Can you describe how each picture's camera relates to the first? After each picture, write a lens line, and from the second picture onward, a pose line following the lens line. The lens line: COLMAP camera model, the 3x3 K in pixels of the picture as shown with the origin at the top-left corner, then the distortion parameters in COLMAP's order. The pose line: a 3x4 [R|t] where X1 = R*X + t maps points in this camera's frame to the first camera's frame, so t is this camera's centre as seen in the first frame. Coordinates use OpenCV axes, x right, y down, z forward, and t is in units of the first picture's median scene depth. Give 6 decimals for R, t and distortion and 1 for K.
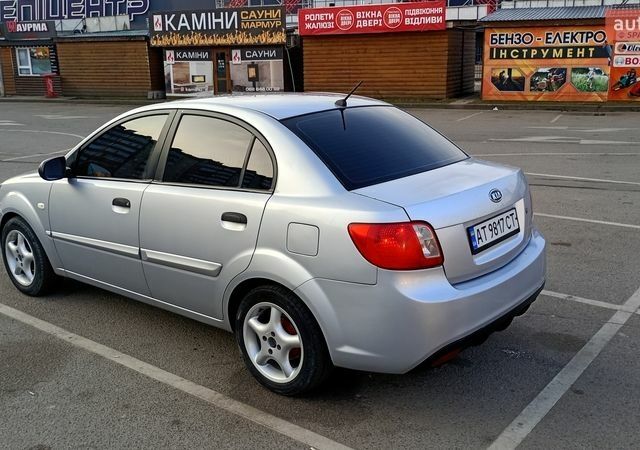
lens RADIAL K [[683.2, 0, 323.6], [0, 683.2, 226.2], [0, 0, 1]] dist [0.042013, -0.030227]
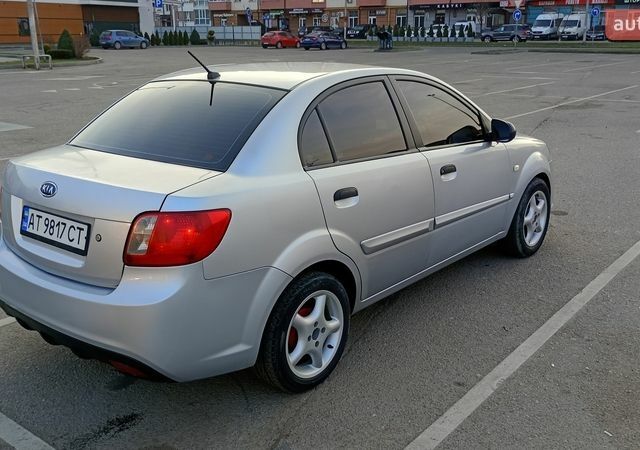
lens RADIAL K [[683.2, 0, 323.6], [0, 683.2, 226.2], [0, 0, 1]] dist [0.042013, -0.030227]
pose [[-0.022305, 0.293853, -0.955590, 1.015648], [-0.232307, 0.928142, 0.290835, -0.312491], [0.972387, 0.228477, 0.047562, 1.226710]]
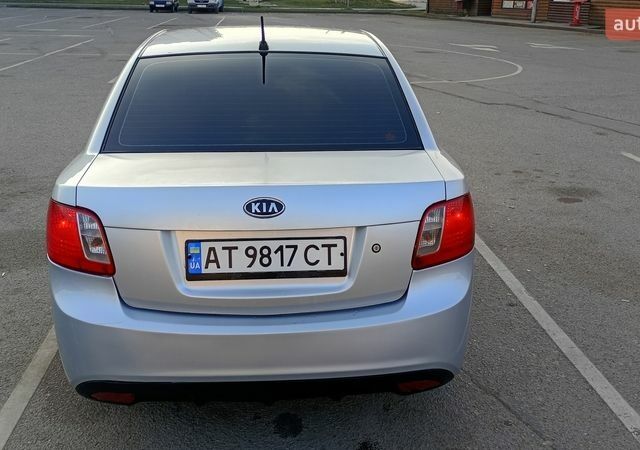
lens RADIAL K [[683.2, 0, 323.6], [0, 683.2, 226.2], [0, 0, 1]] dist [0.042013, -0.030227]
pose [[0.689714, 0.268729, -0.672368, 0.686999], [-0.201073, 0.963142, 0.178683, -0.145336], [0.695603, 0.011955, 0.718327, 0.538815]]
